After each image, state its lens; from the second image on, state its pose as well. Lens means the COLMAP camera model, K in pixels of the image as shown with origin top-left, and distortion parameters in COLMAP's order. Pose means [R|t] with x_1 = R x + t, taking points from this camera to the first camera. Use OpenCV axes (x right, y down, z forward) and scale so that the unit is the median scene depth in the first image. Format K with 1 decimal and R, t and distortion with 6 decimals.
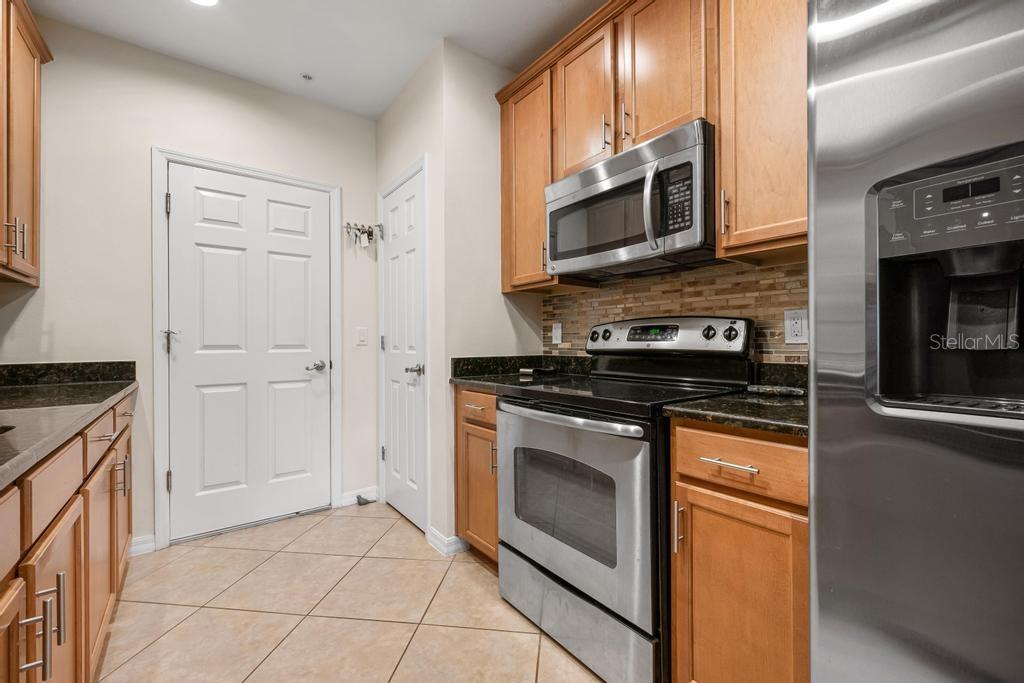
lens RADIAL K [[422.4, 0, 512.3], [0, 422.4, 340.9], [0, 0, 1]] dist [-0.000203, -0.000025]
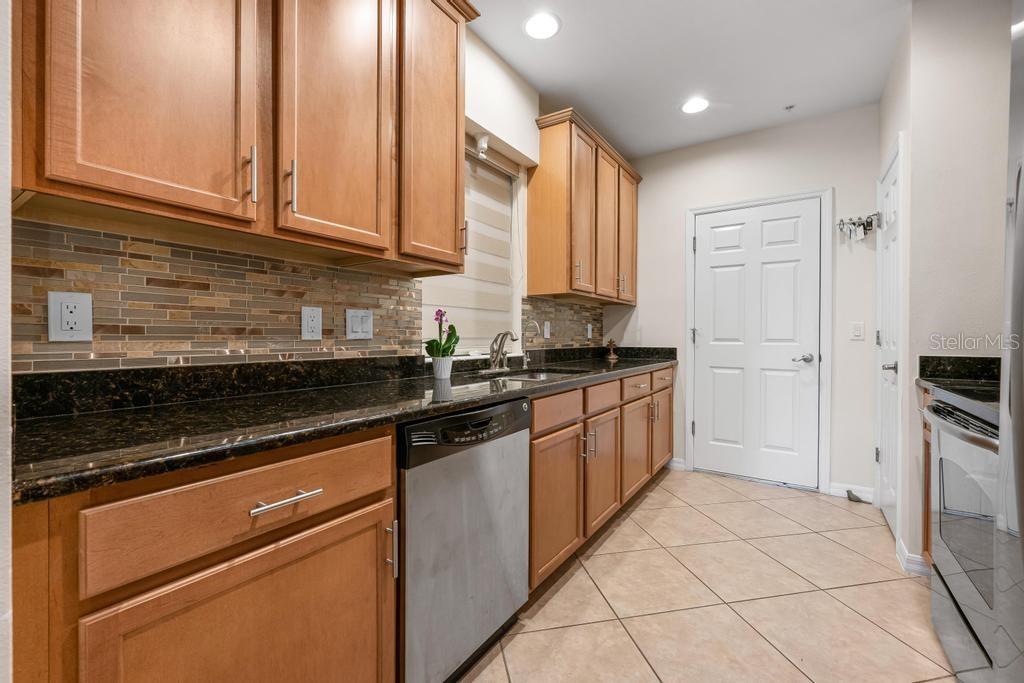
lens RADIAL K [[422.4, 0, 512.3], [0, 422.4, 340.9], [0, 0, 1]] dist [-0.000203, -0.000025]
pose [[0.318524, 0.017436, -0.947754, 0.366034], [-0.002983, 0.999844, 0.017392, -0.003520], [0.947910, -0.002713, 0.318527, -0.083999]]
